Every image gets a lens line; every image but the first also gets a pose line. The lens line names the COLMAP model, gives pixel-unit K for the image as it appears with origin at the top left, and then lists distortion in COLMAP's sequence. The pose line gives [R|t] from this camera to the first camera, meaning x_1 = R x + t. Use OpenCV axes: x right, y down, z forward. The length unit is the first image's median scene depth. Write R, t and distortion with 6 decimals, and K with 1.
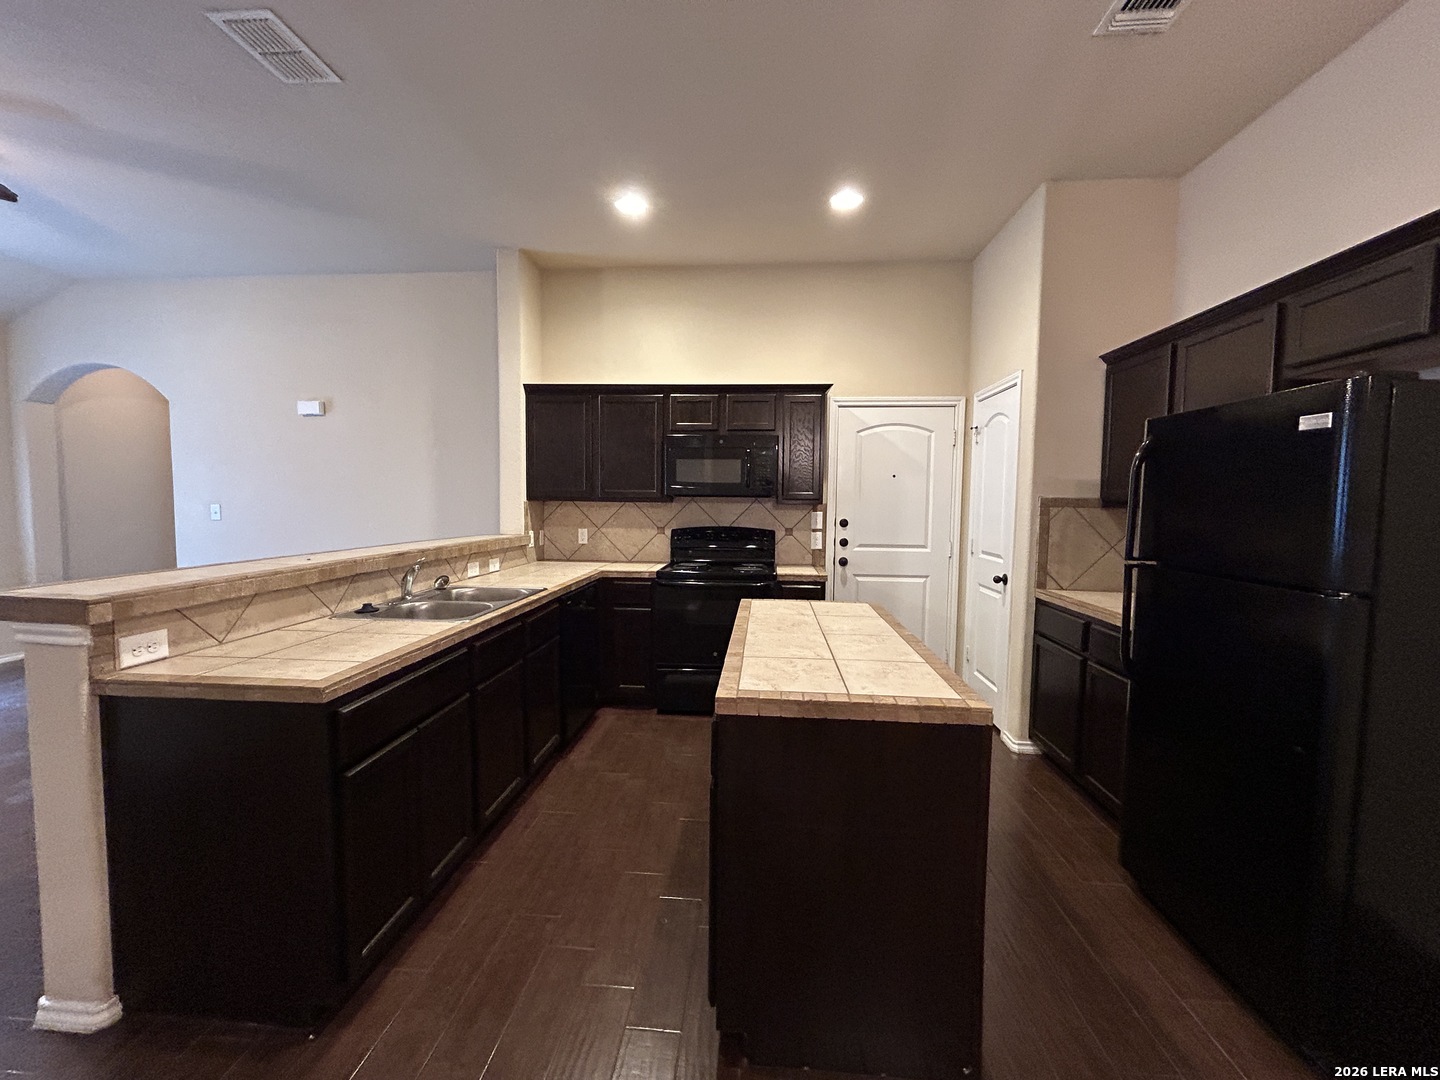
lens RADIAL K [[585.9, 0, 720.7], [0, 585.9, 541.9], [0, 0, 1]] dist [0.000761, 0.000310]
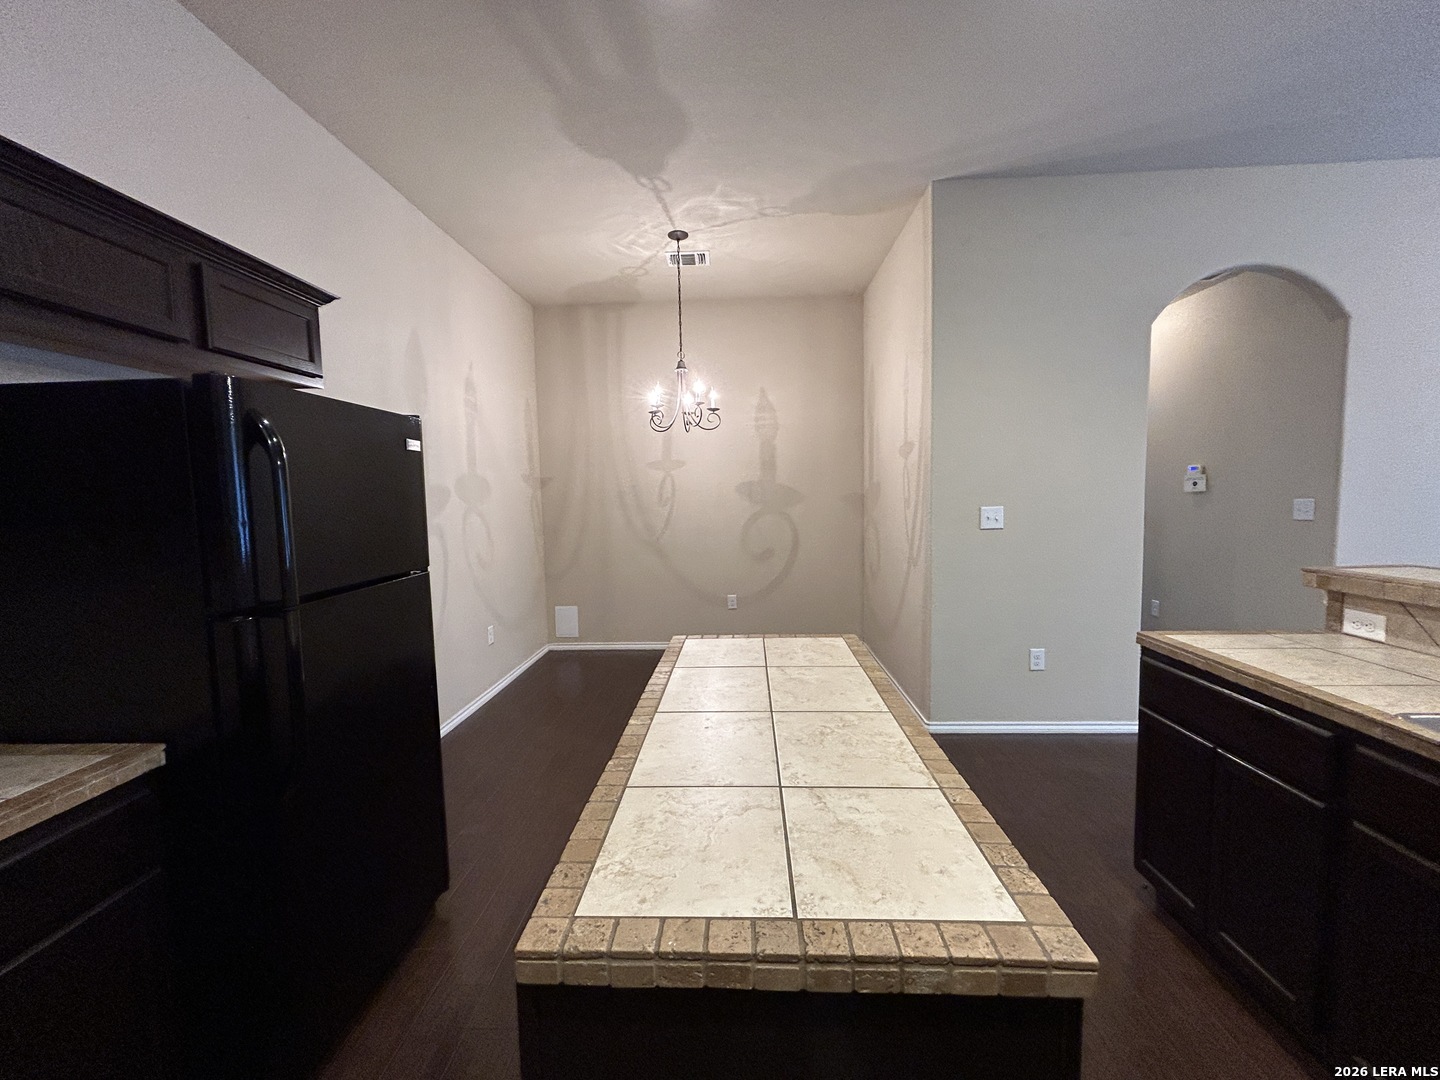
lens RADIAL K [[585.9, 0, 720.7], [0, 585.9, 541.9], [0, 0, 1]] dist [0.000761, 0.000310]
pose [[-0.999160, 0.012189, -0.039128, 0.125219], [0.005867, 0.987454, 0.157797, -0.065108], [0.040560, 0.157435, -0.986696, 0.789889]]
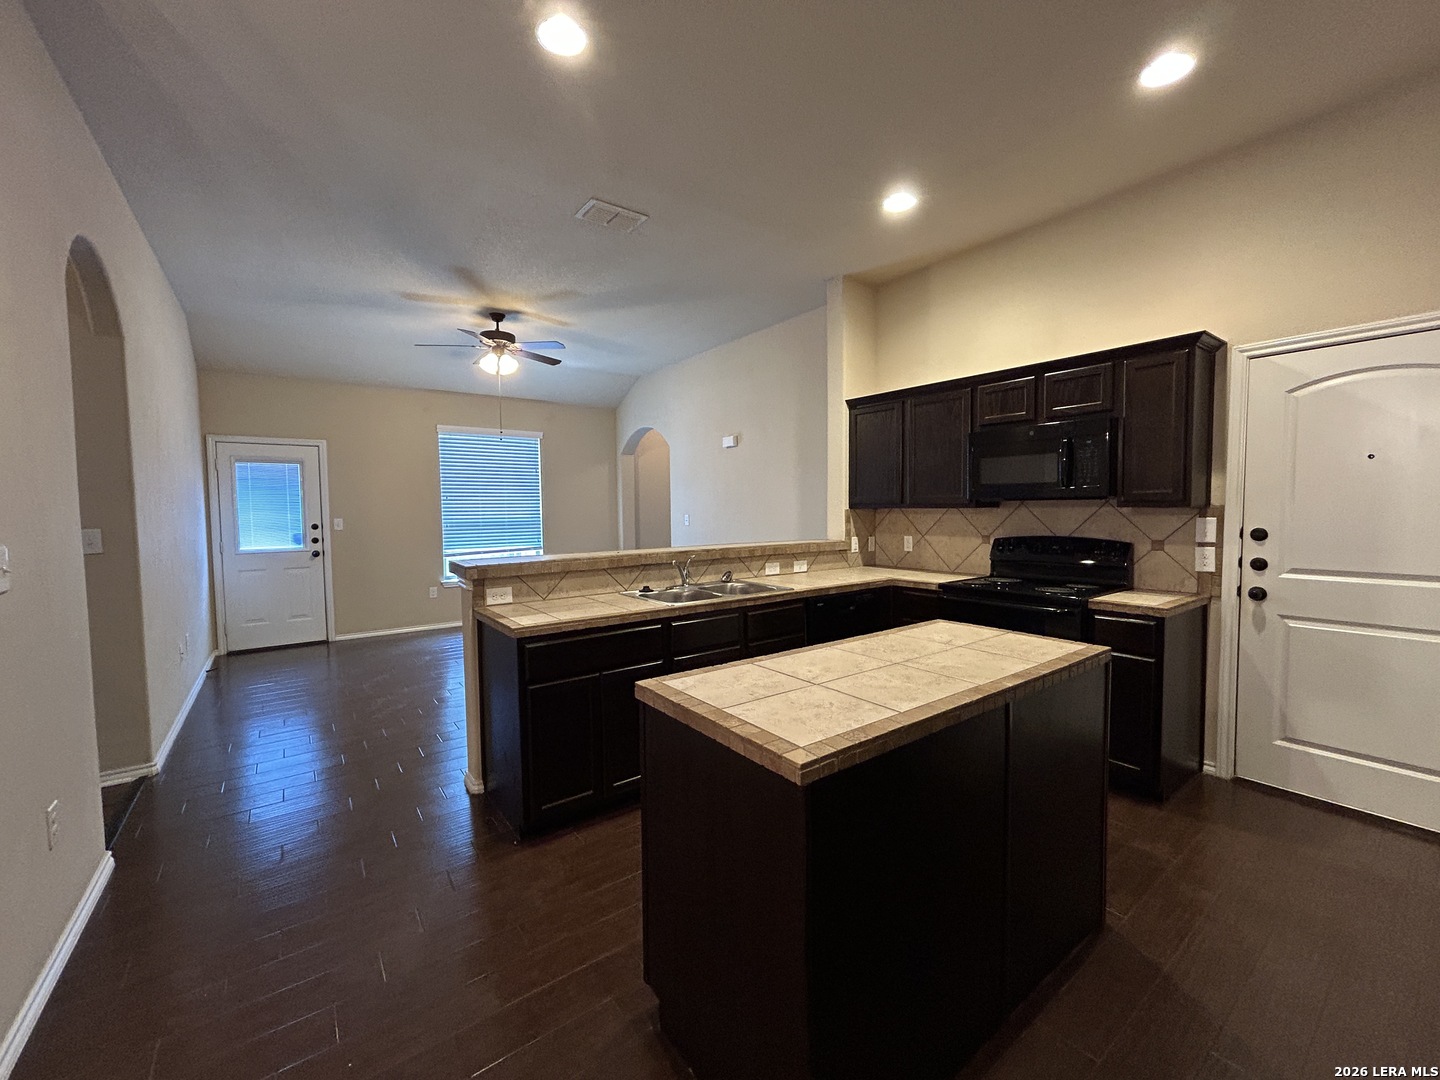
lens RADIAL K [[585.9, 0, 720.7], [0, 585.9, 541.9], [0, 0, 1]] dist [0.000761, 0.000310]
pose [[0.660160, 0.025990, -0.750675, 0.313134], [-0.034334, 0.999401, 0.004407, -0.006449], [0.750340, 0.022864, 0.660657, 0.120869]]
